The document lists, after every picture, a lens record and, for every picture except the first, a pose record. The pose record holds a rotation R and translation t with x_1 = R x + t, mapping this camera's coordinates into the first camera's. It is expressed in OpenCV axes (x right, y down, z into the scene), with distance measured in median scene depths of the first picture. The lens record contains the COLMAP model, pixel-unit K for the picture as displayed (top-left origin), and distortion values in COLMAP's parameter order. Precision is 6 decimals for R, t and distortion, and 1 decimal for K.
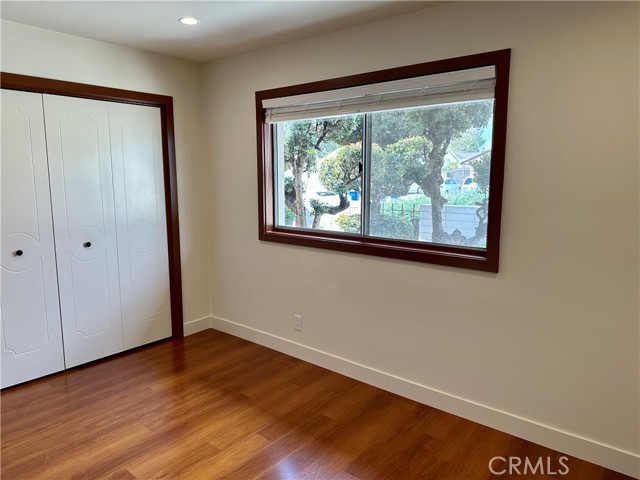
lens RADIAL K [[445.7, 0, 320.0], [0, 445.7, 230.2], [0, 0, 1]] dist [-0.005187, -0.005314]
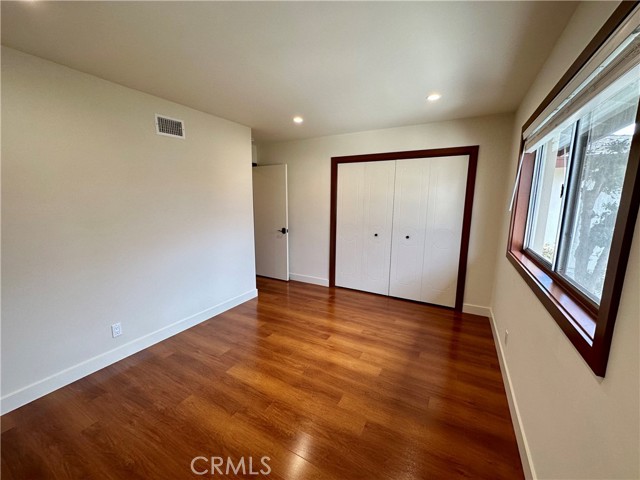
lens RADIAL K [[255.0, 0, 320.0], [0, 255.0, 240.0], [0, 0, 1]] dist [-0.001675, 0.000476]
pose [[0.191491, 0.165139, -0.967502, 0.487998], [-0.131167, 0.981207, 0.141518, -0.065477], [0.972690, 0.099805, 0.209553, 0.451093]]
